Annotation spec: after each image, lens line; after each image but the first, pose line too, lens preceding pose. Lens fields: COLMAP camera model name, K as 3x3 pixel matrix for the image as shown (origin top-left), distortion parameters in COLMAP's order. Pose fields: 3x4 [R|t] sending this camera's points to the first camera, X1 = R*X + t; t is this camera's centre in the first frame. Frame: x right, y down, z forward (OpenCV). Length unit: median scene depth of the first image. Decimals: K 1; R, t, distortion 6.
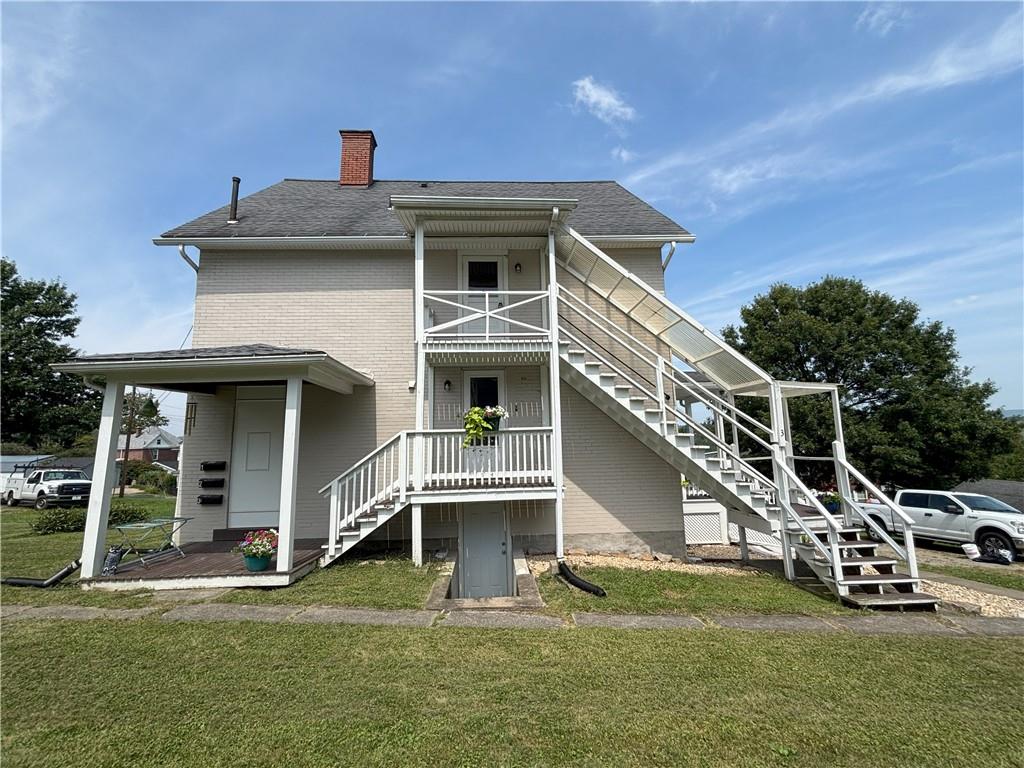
lens RADIAL K [[415.2, 0, 510.1], [0, 415.2, 384.4], [0, 0, 1]] dist [0.008083, 0.000204]
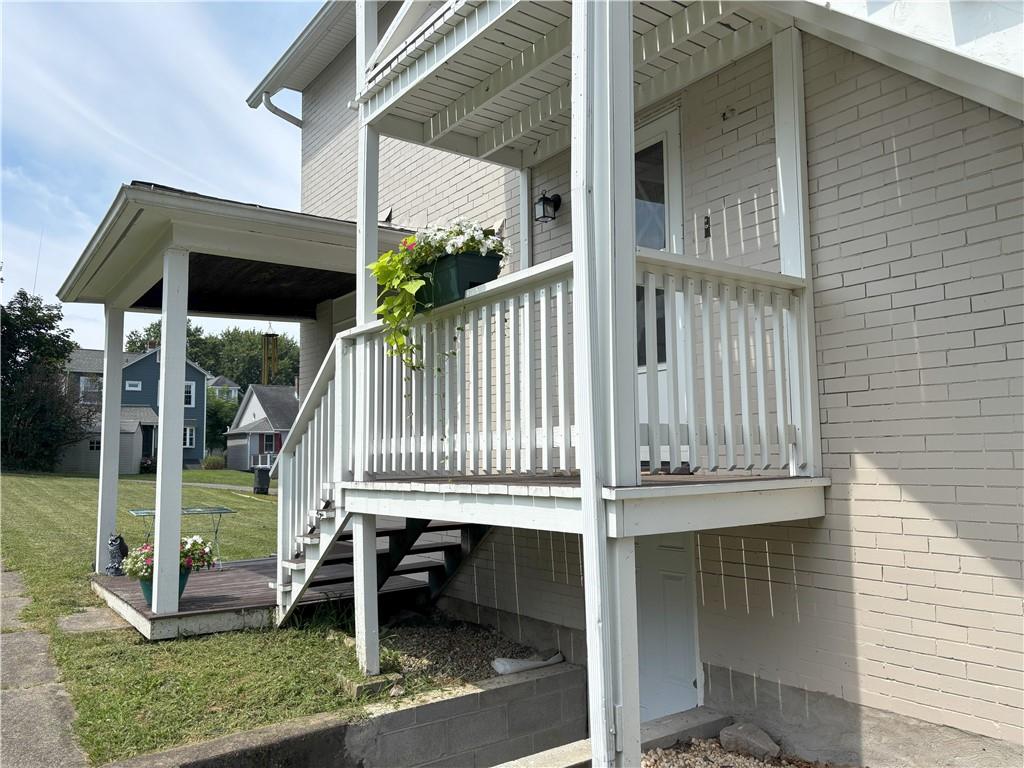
lens RADIAL K [[776.3, 0, 512.0], [0, 776.3, 384.0], [0, 0, 1]] dist [0.009873, 0.002953]
pose [[0.556479, -0.064717, -0.828338, 0.455526], [0.125059, 0.992128, 0.006501, 0.175957], [0.821396, -0.107209, 0.560191, 0.705636]]
